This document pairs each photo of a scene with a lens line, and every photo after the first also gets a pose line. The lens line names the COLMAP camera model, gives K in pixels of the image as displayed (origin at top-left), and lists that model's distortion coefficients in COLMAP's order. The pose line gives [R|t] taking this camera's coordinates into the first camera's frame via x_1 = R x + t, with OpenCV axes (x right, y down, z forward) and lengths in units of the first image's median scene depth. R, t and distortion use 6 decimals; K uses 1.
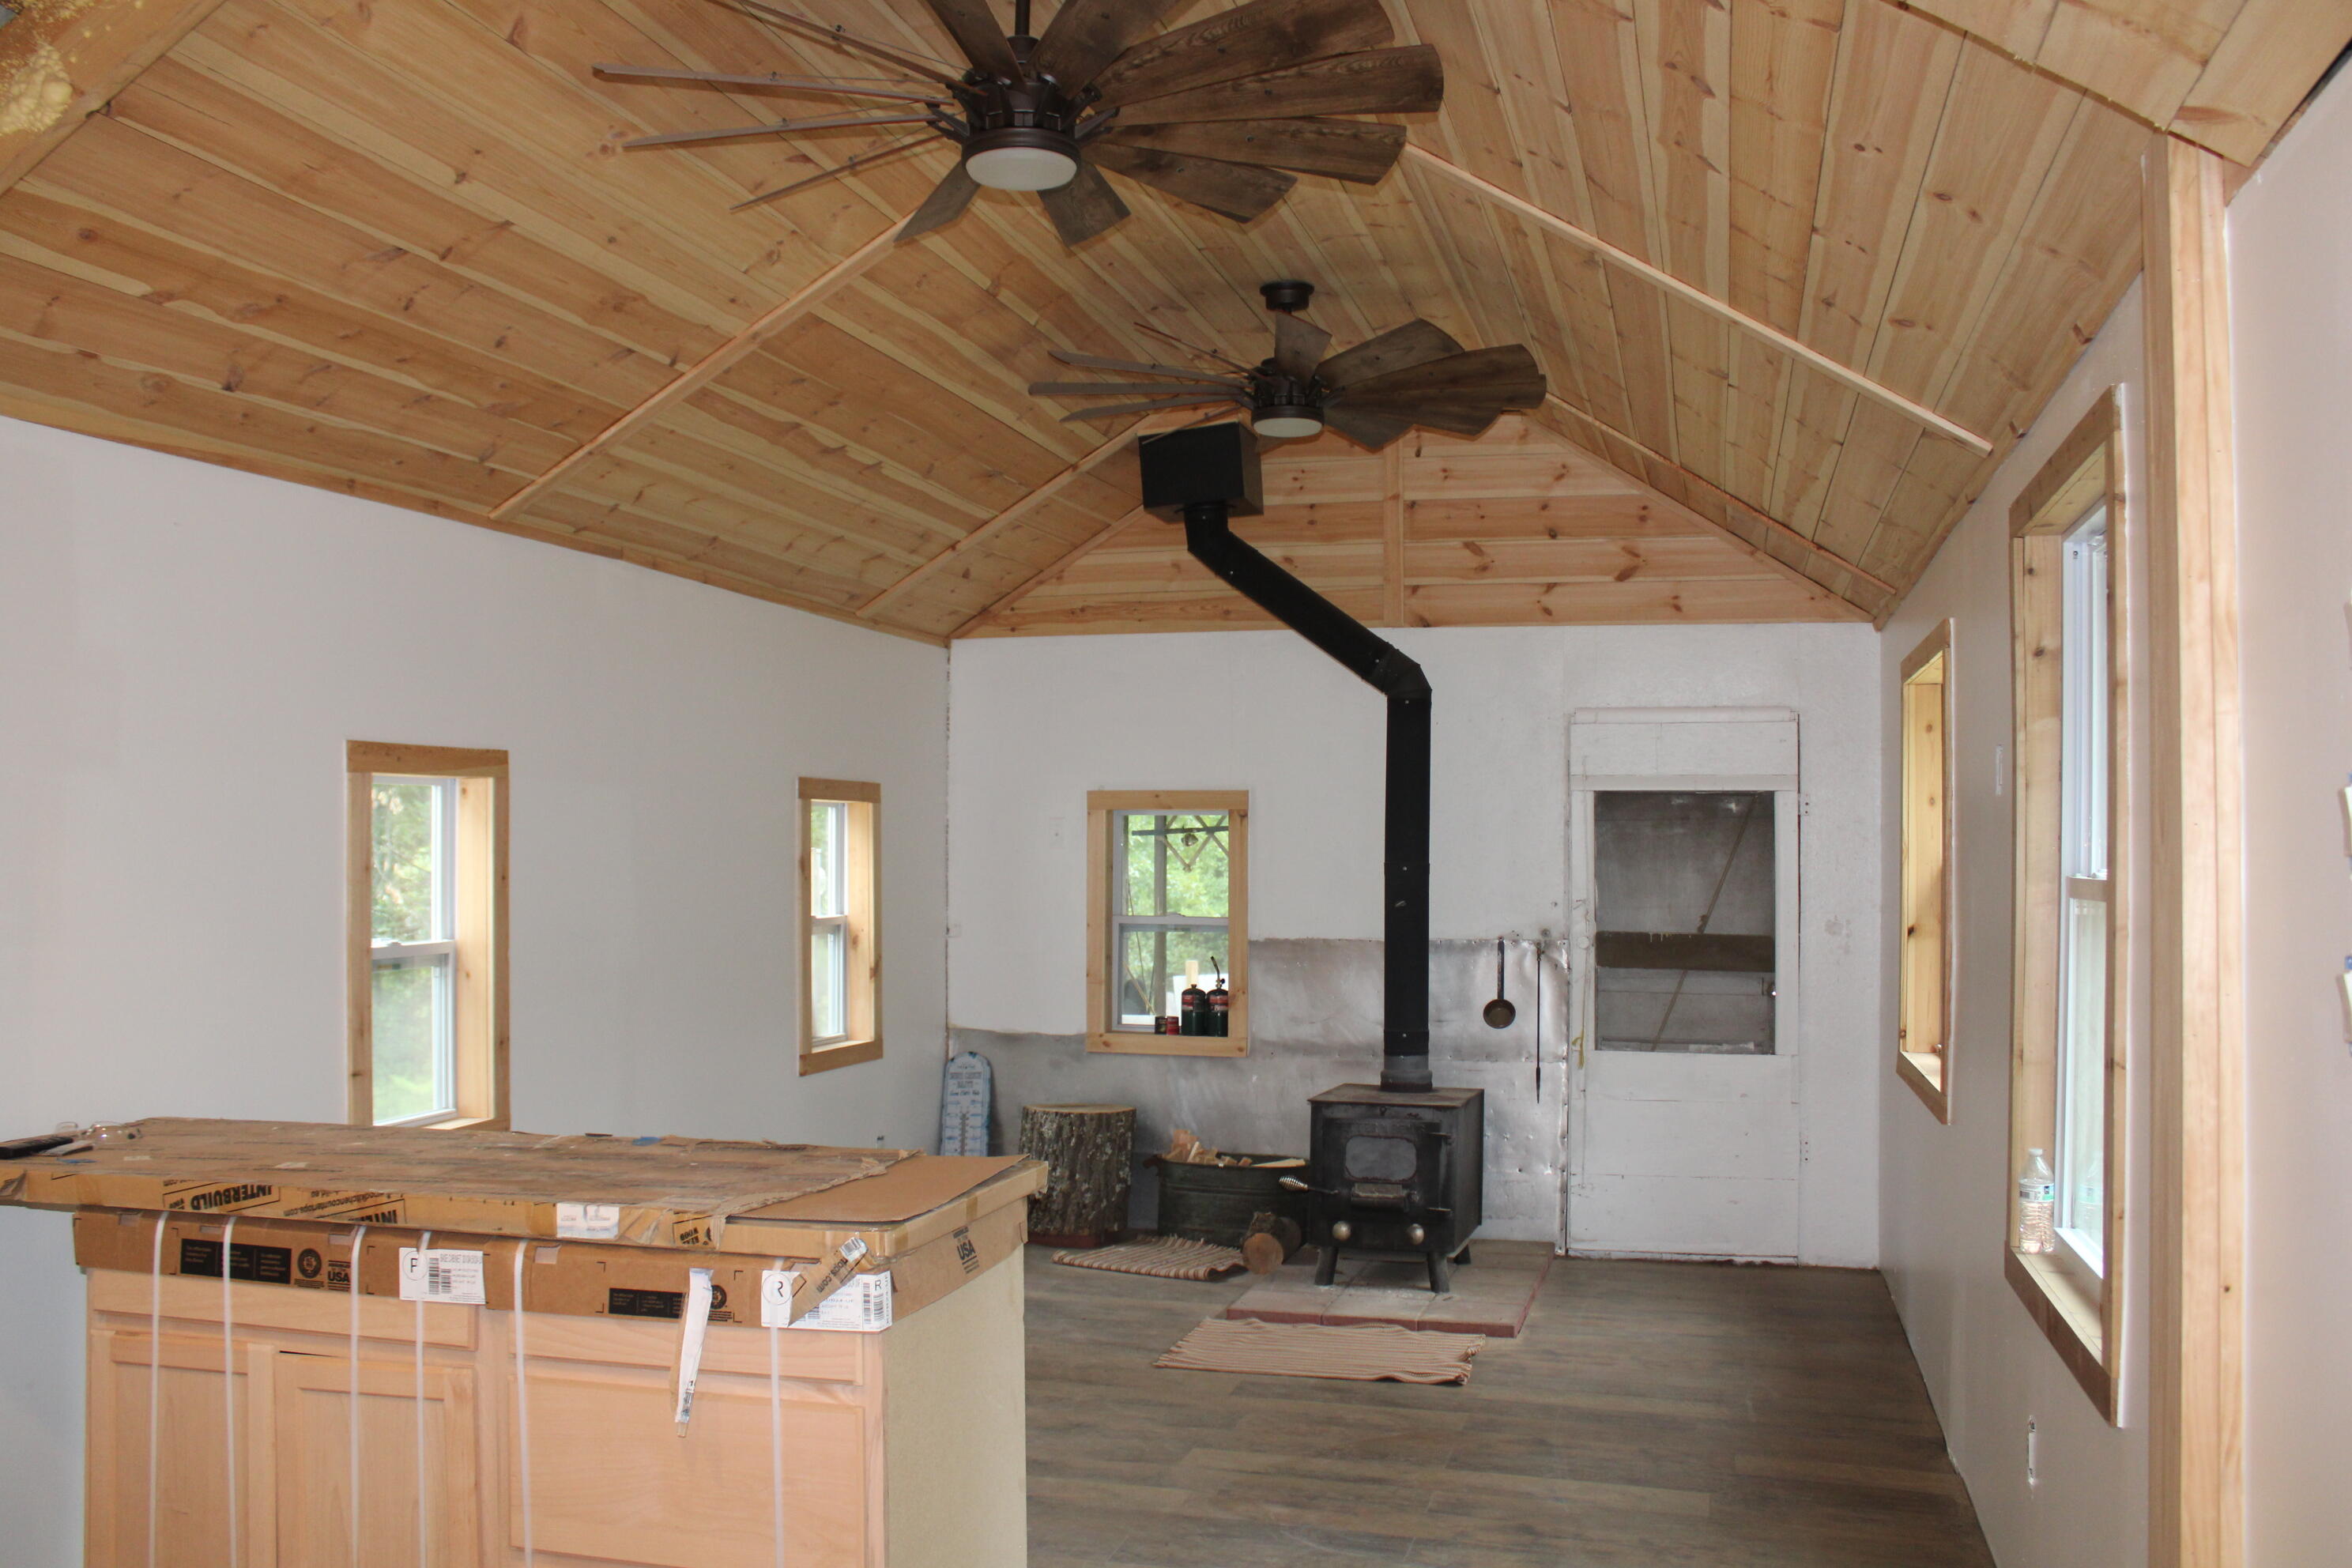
lens RADIAL K [[1970.6, 0, 1171.3], [0, 1970.6, 777.0], [0, 0, 1]] dist [-0.169565, 0.156535]
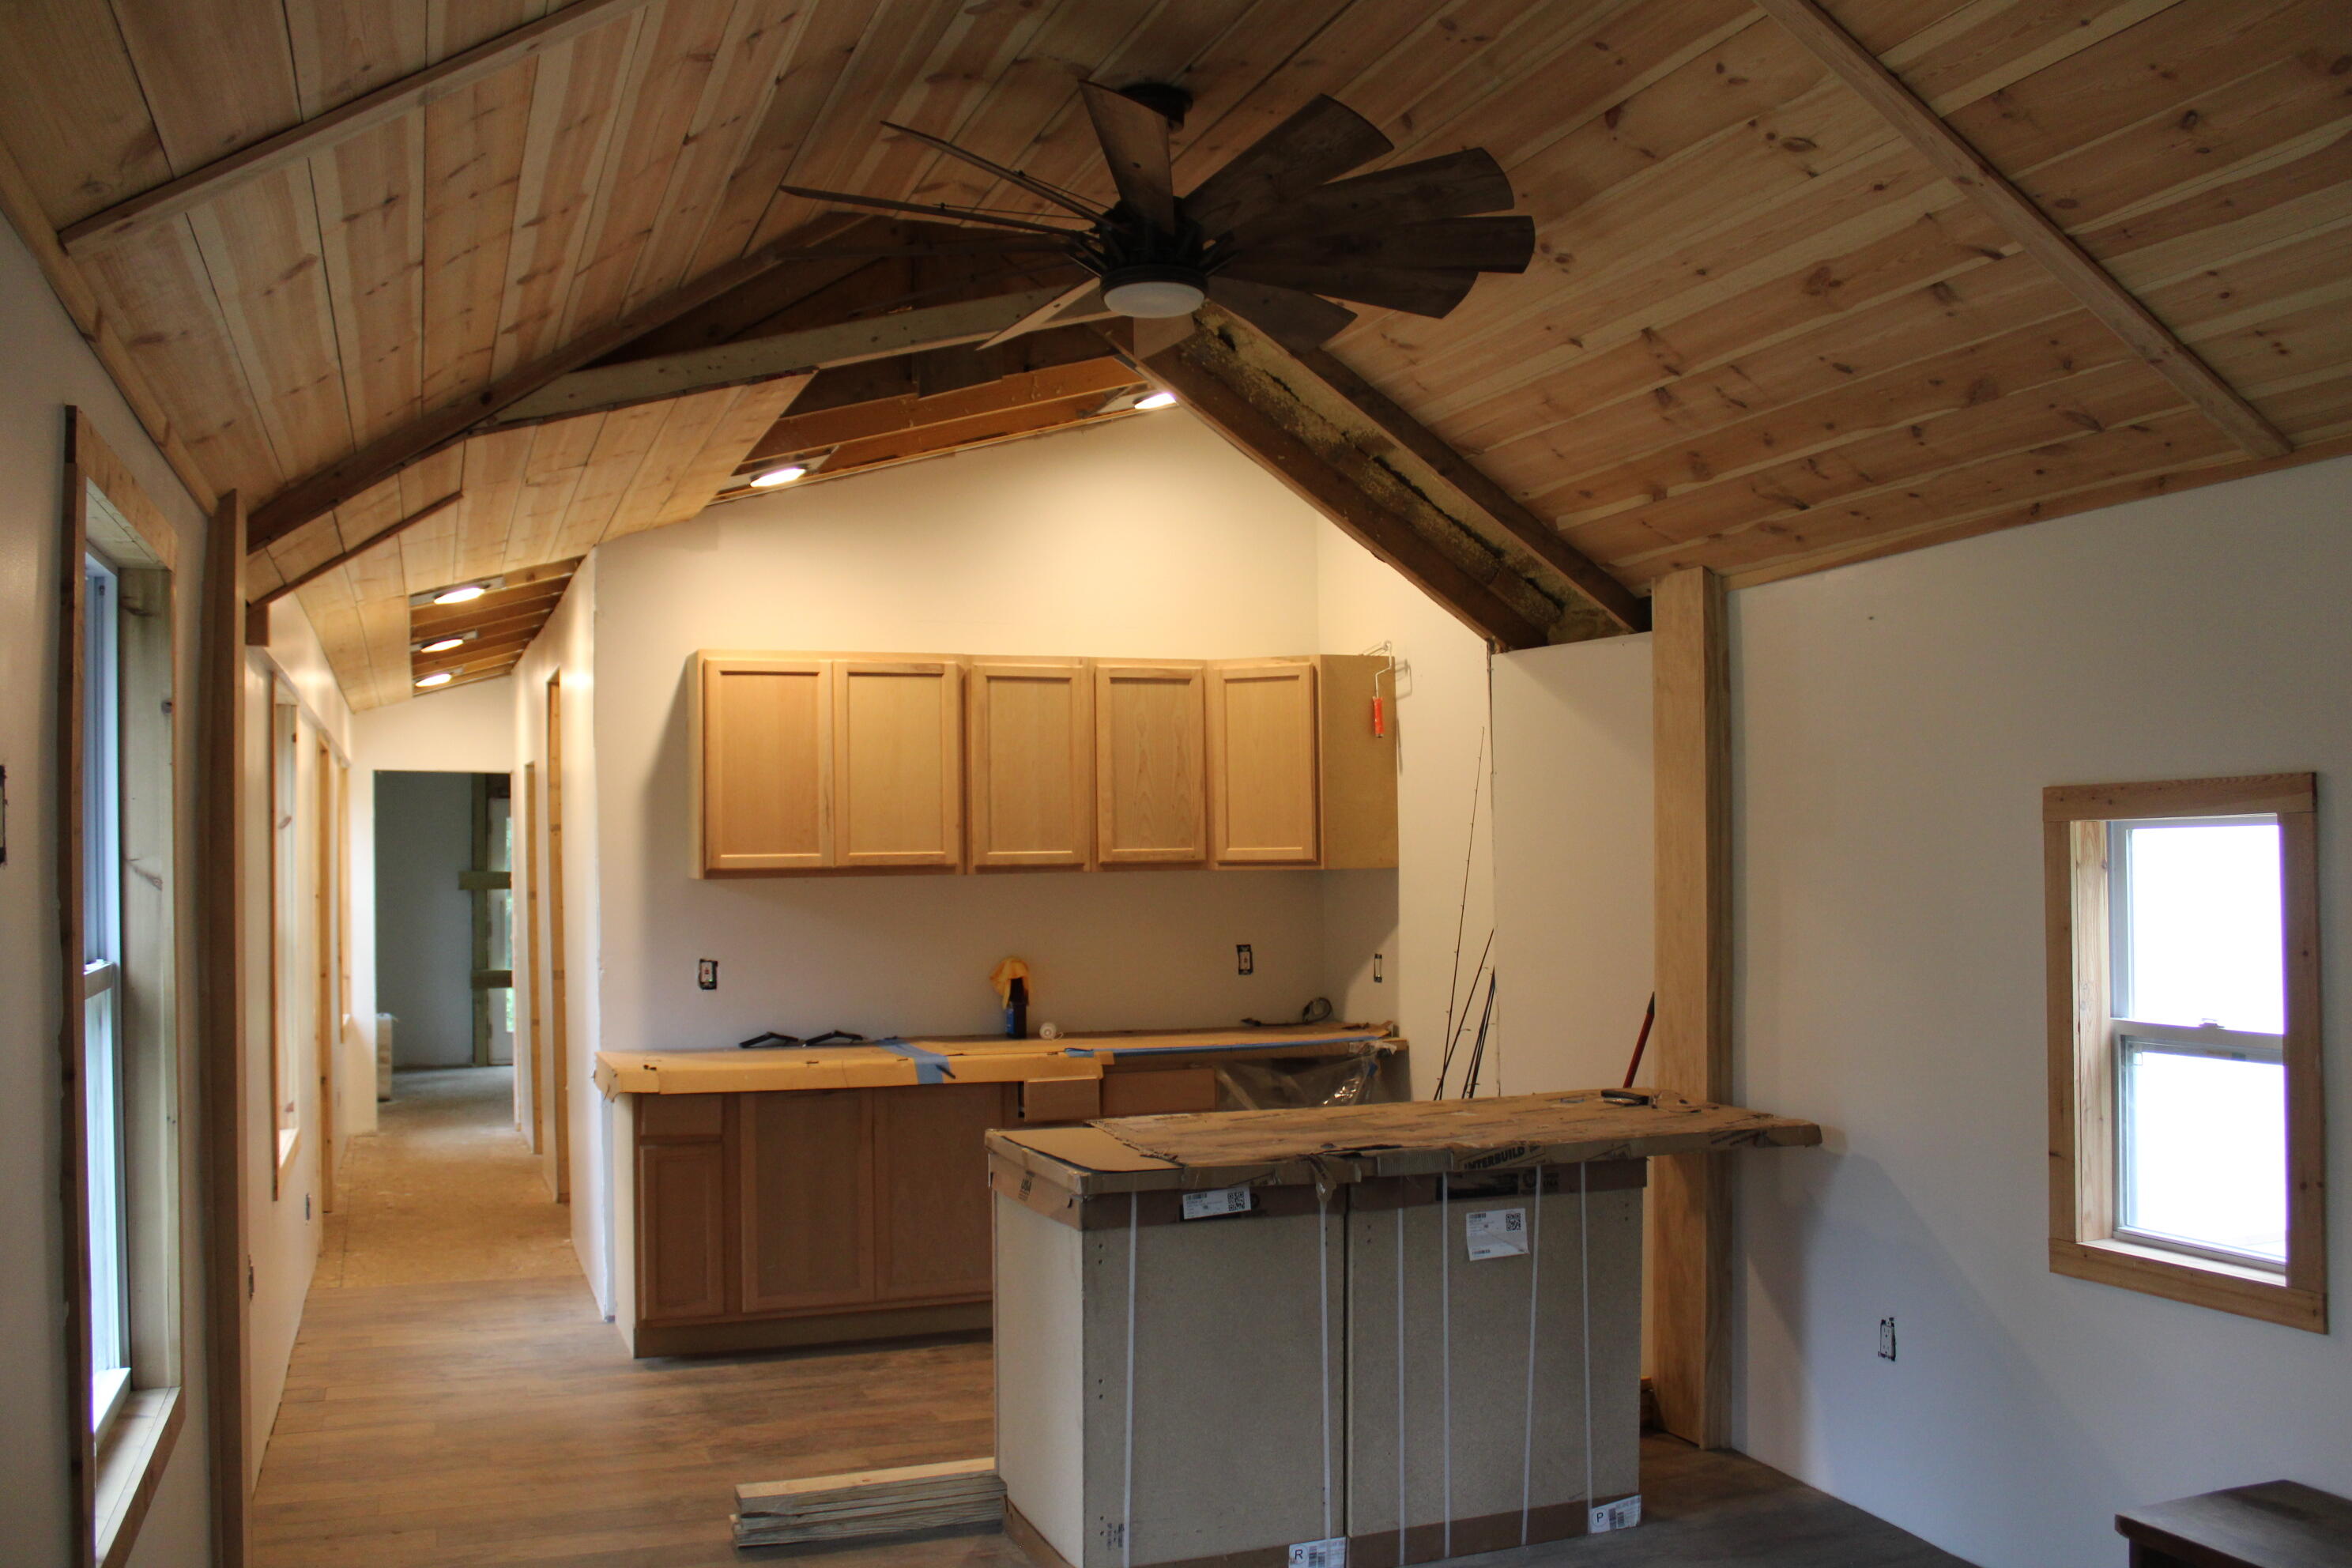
lens RADIAL K [[1970.6, 0, 1171.3], [0, 1970.6, 777.0], [0, 0, 1]] dist [-0.169565, 0.156535]
pose [[-0.804244, -0.014120, -0.594131, 0.280188], [0.030059, 0.997472, -0.064396, 0.013682], [0.593539, -0.069649, -0.801786, 0.921916]]
